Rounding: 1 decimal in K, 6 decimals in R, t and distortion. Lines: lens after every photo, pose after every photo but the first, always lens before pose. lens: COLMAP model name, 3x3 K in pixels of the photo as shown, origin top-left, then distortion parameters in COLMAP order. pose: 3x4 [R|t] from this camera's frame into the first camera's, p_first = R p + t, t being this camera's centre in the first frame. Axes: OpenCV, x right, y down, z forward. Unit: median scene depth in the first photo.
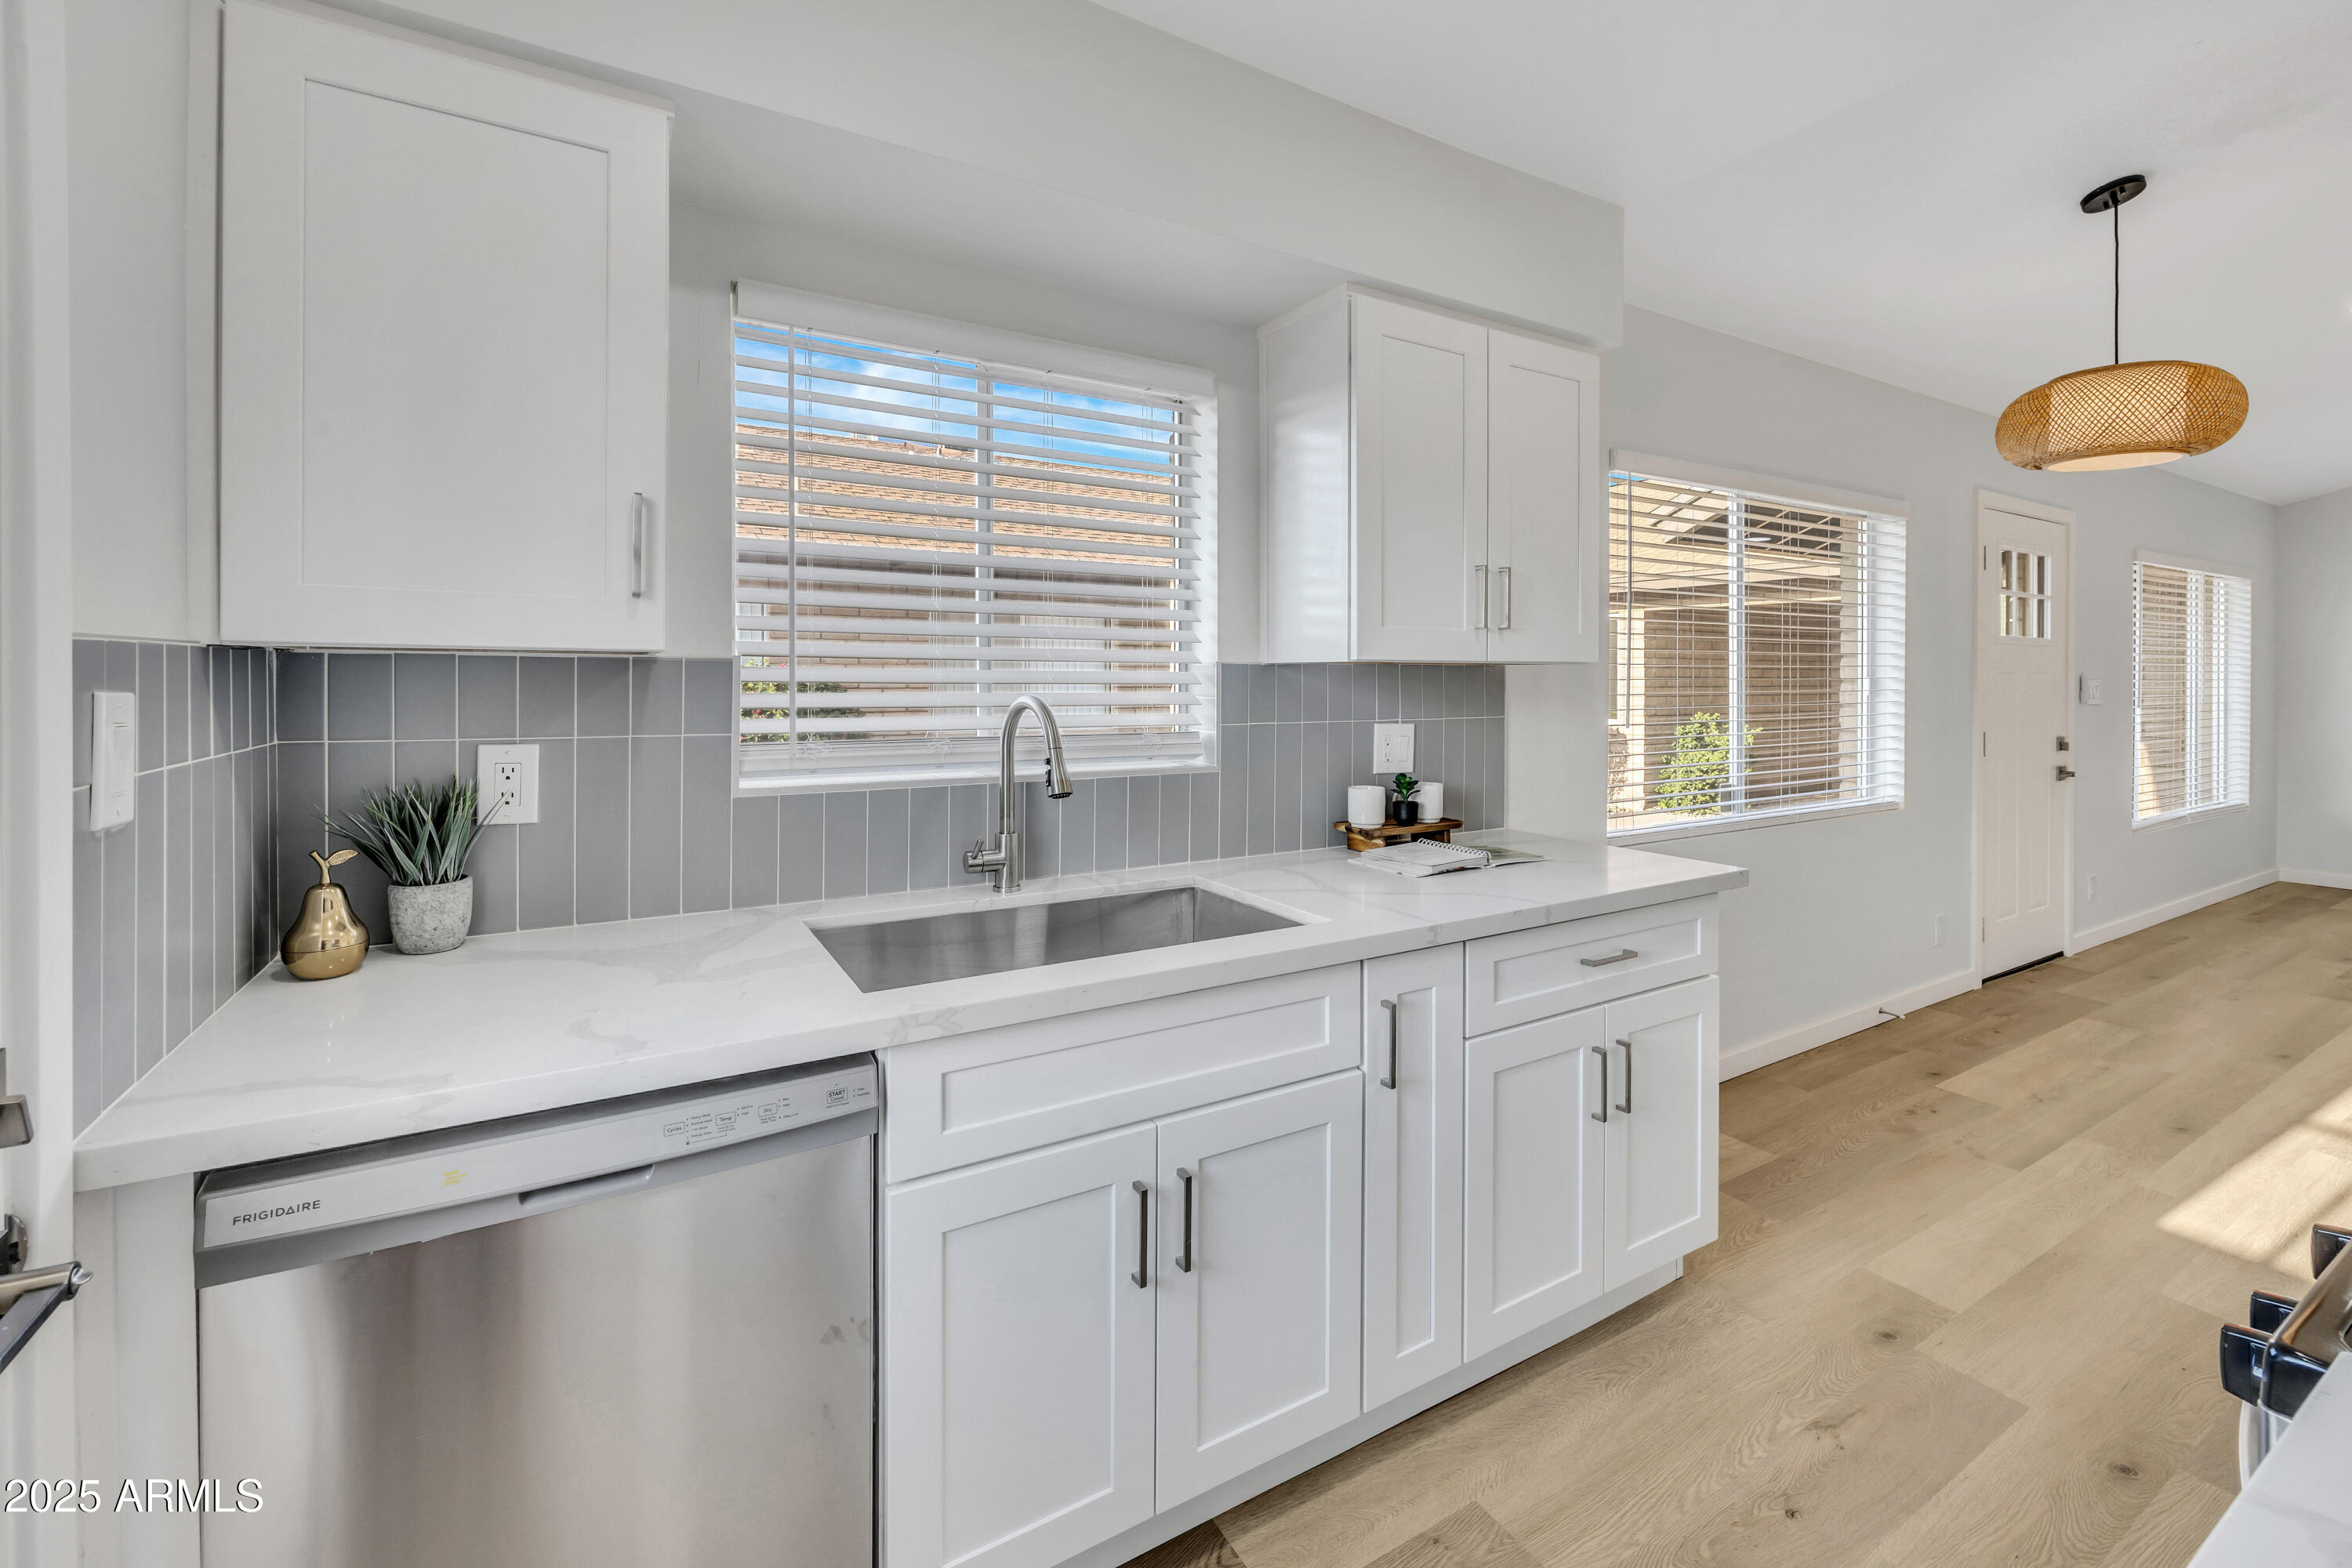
lens RADIAL K [[983.7, 0, 1171.8], [0, 983.7, 665.3], [0, 0, 1]] dist [0.000099, -0.000026]
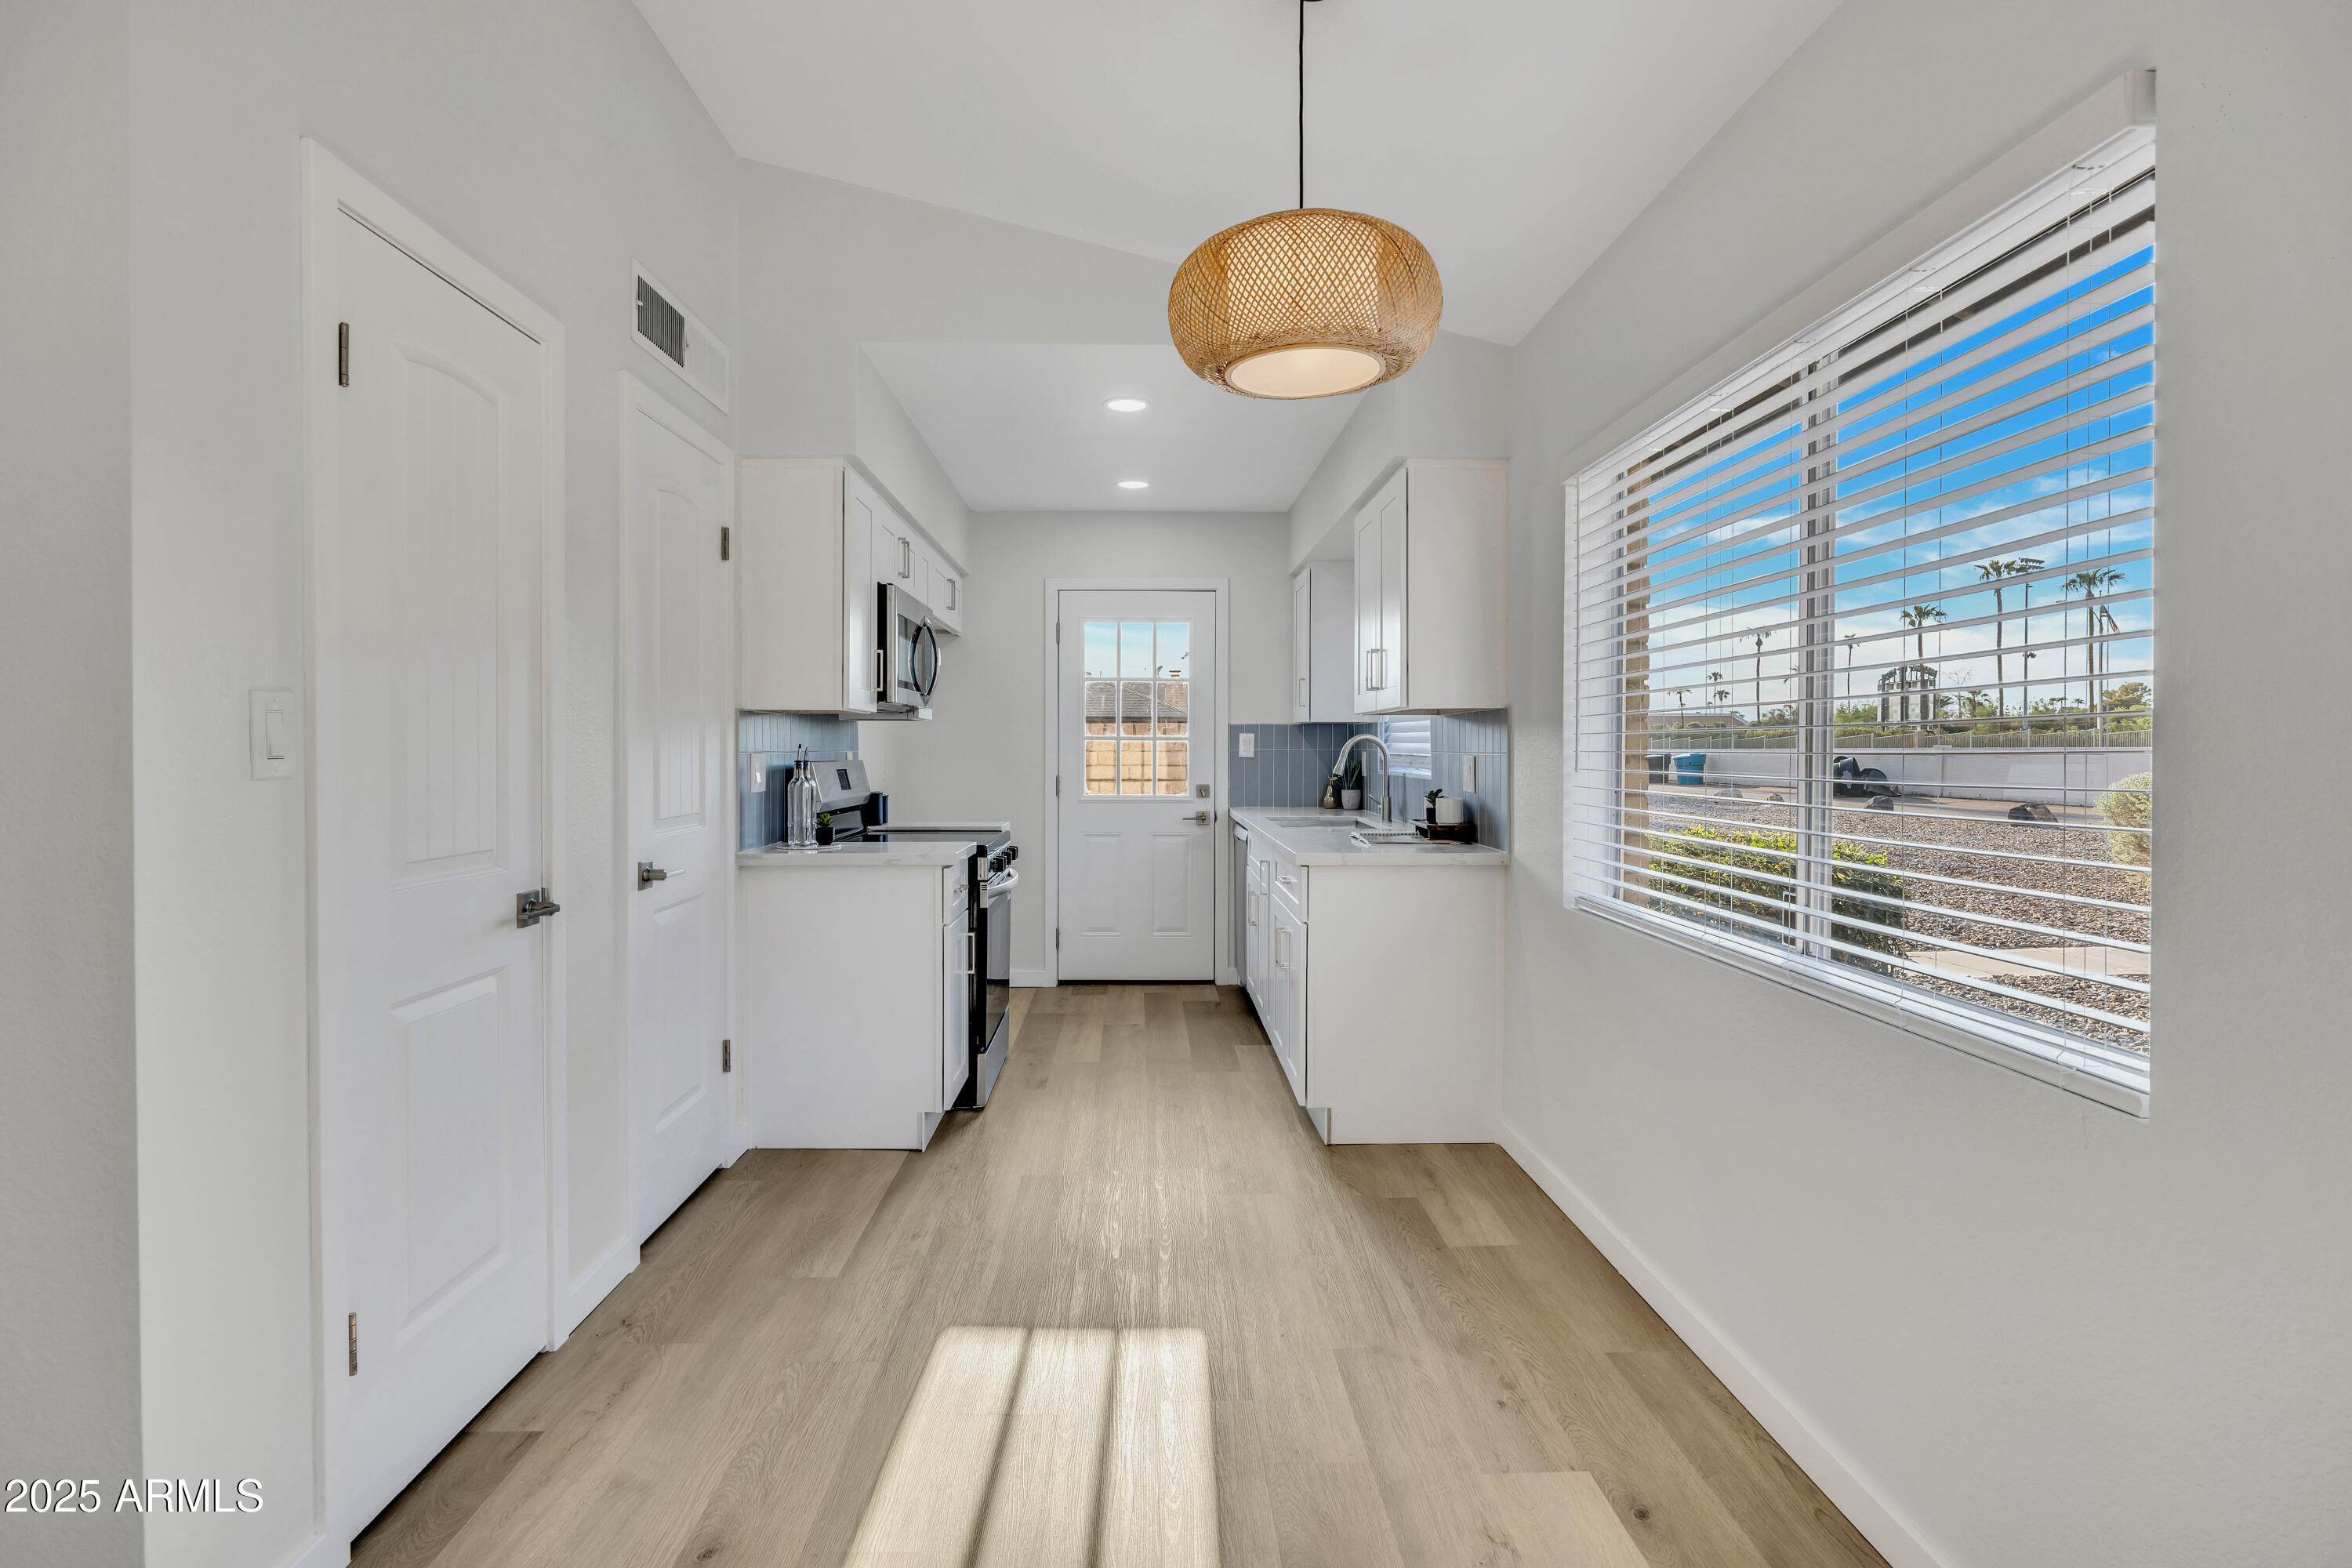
lens RADIAL K [[961.3, 0, 1178.9], [0, 961.3, 812.5], [0, 0, 1]] dist [-0.000331, -0.000141]
pose [[-0.442617, 0.055113, -0.895016, 1.538594], [-0.006496, 0.997886, 0.064660, 0.051655], [0.896687, 0.034434, -0.441323, 1.192235]]
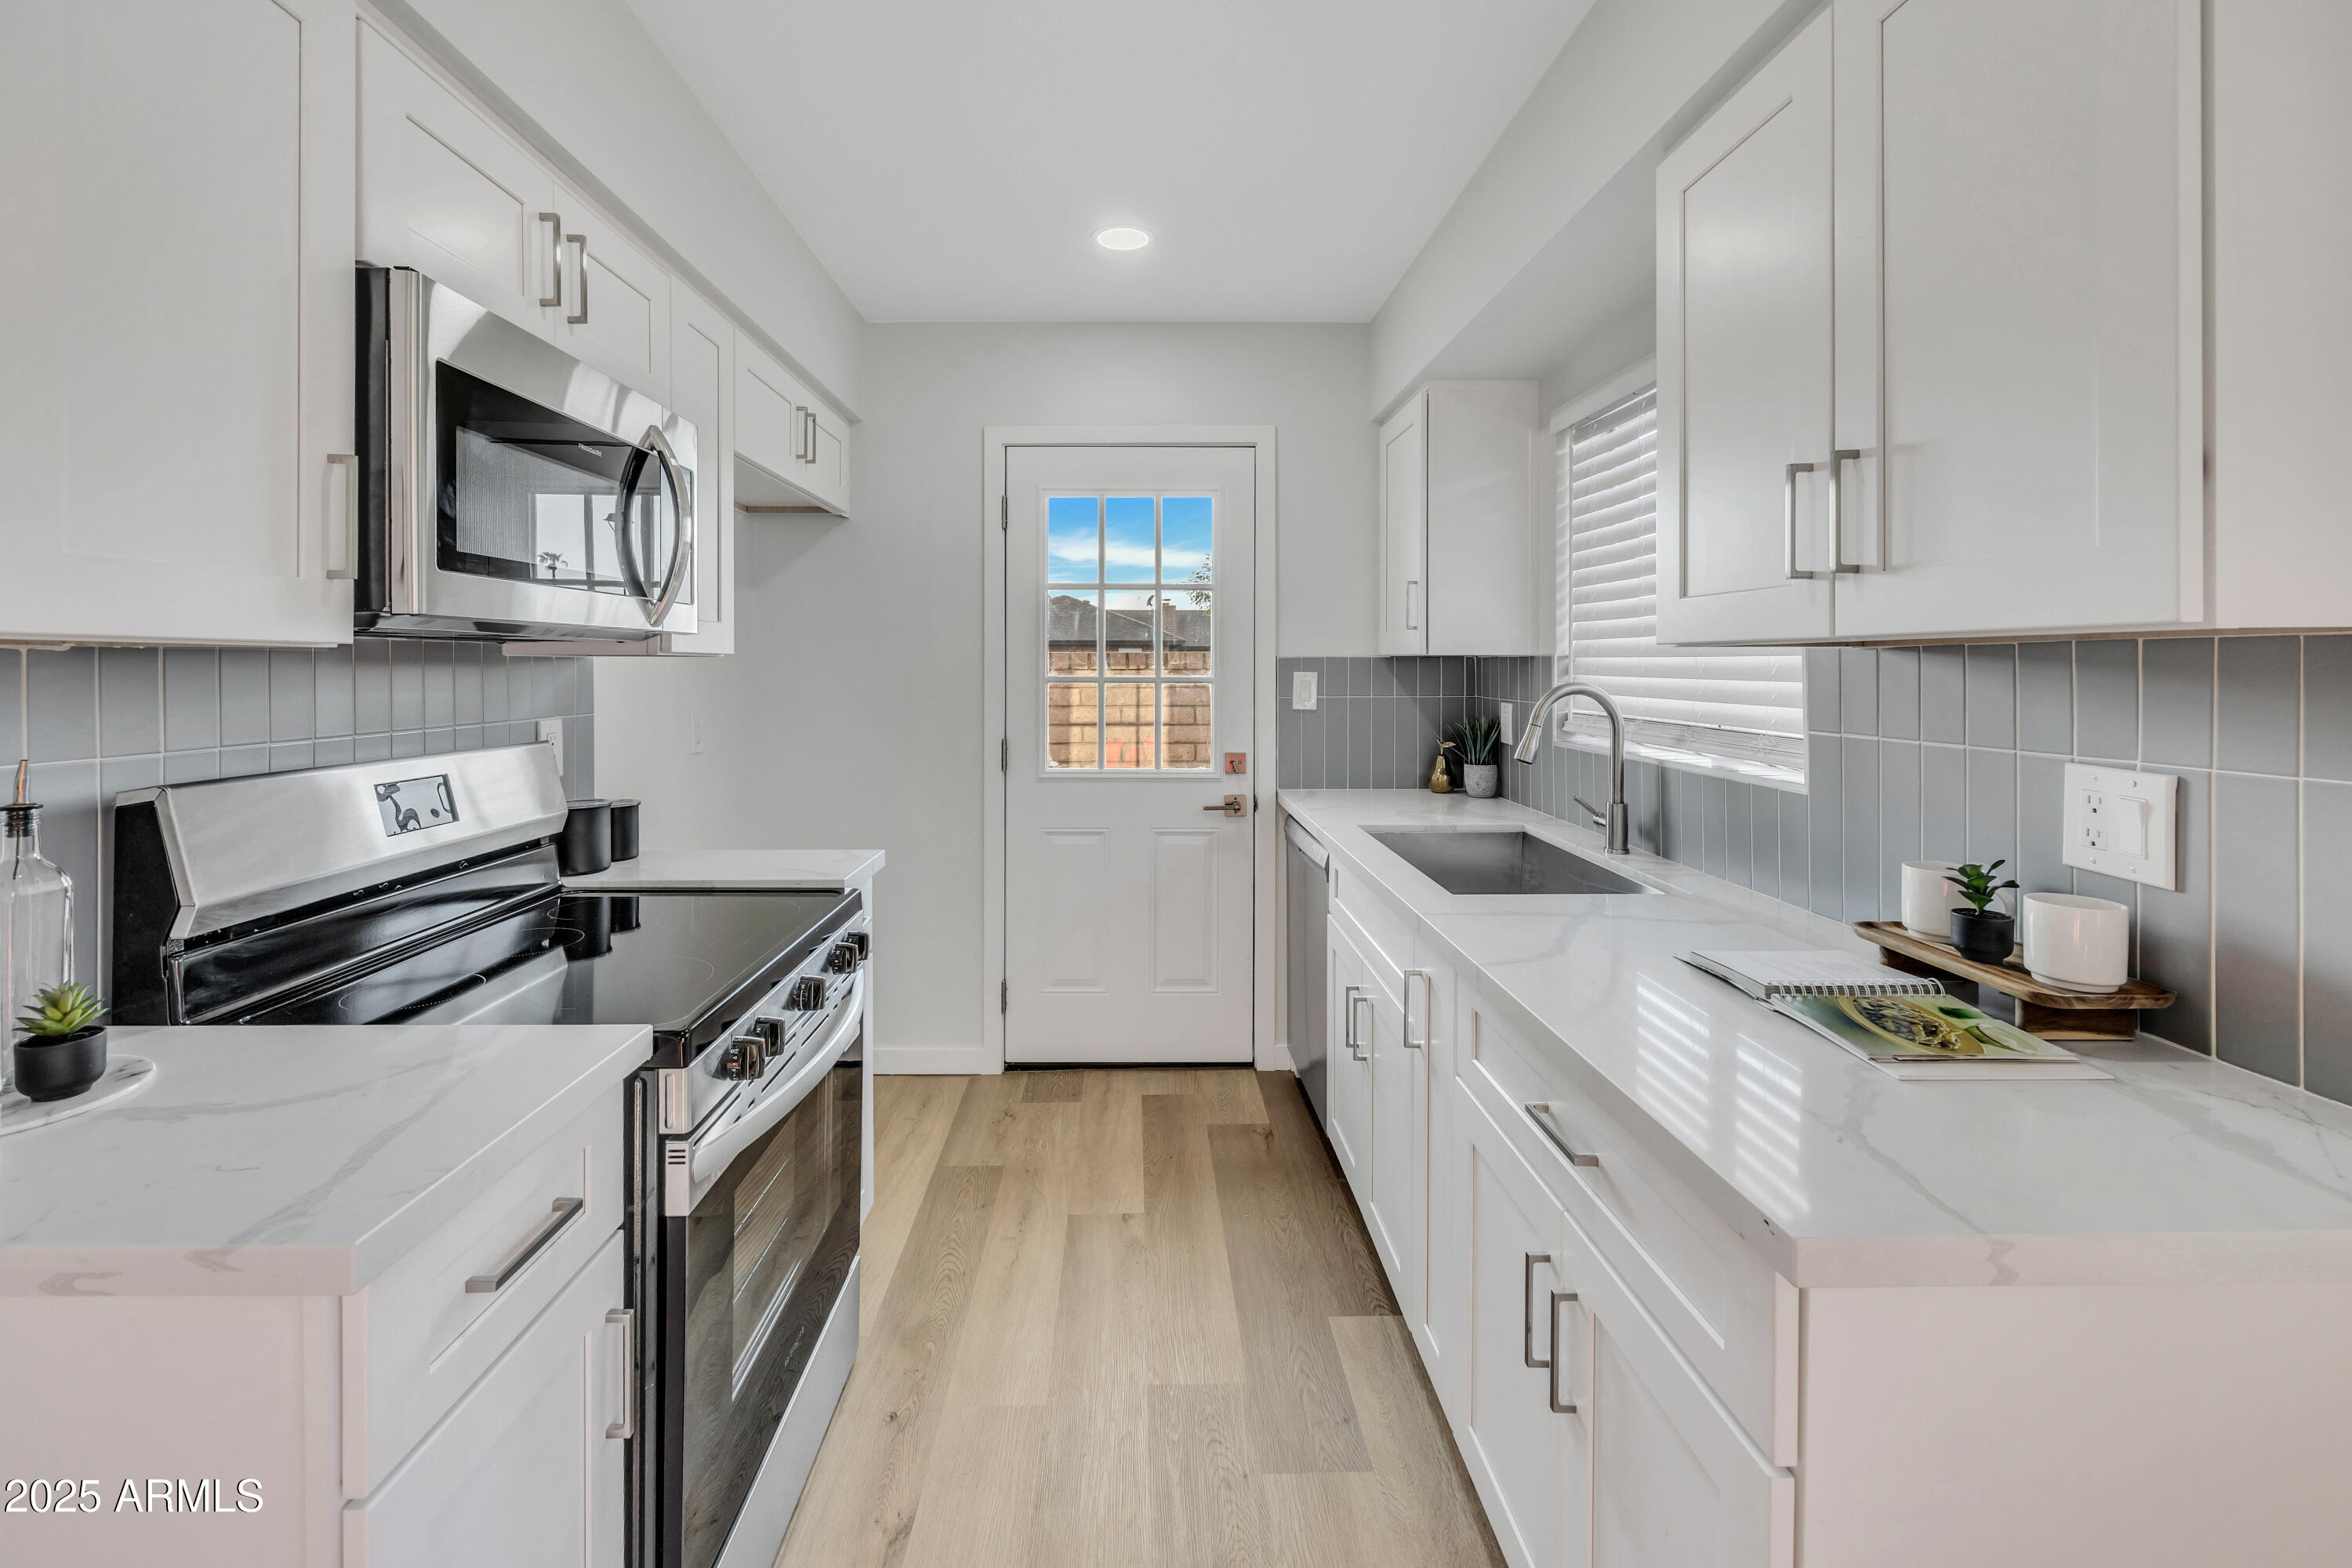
lens RADIAL K [[921.8, 0, 1138.6], [0, 921.8, 673.4], [0, 0, 1]] dist [-0.030821, -0.000075]
pose [[-0.474265, -0.002159, -0.880379, 0.792387], [-0.003921, 0.999992, -0.000341, 0.016941], [0.880373, 0.003290, -0.474270, 0.784362]]
